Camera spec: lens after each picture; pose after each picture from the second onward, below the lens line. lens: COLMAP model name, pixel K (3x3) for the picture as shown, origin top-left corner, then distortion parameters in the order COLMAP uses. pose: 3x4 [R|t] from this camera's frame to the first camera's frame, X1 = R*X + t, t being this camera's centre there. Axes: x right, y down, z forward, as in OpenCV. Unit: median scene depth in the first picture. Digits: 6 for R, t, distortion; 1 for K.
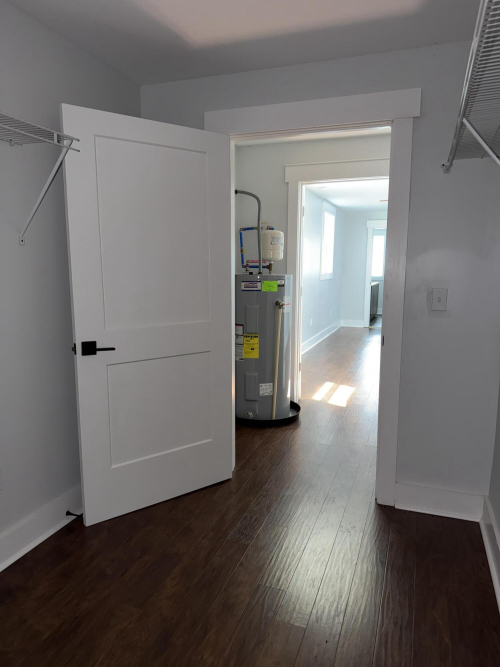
lens RADIAL K [[480.4, 0, 246.1], [0, 480.4, 336.2], [0, 0, 1]] dist [0.078240, -0.115316]
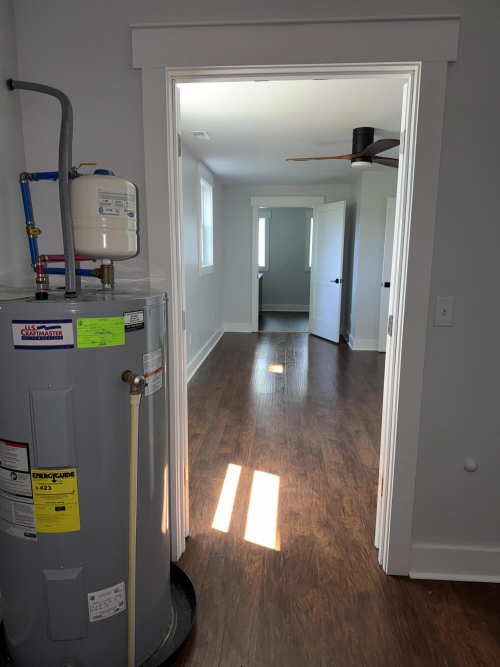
lens RADIAL K [[480.4, 0, 246.1], [0, 480.4, 336.2], [0, 0, 1]] dist [0.078240, -0.115316]
pose [[0.962192, -0.048708, 0.267980, 0.052701], [0.040096, 0.998491, 0.037518, -0.103271], [-0.269403, -0.025355, 0.962694, 0.590778]]
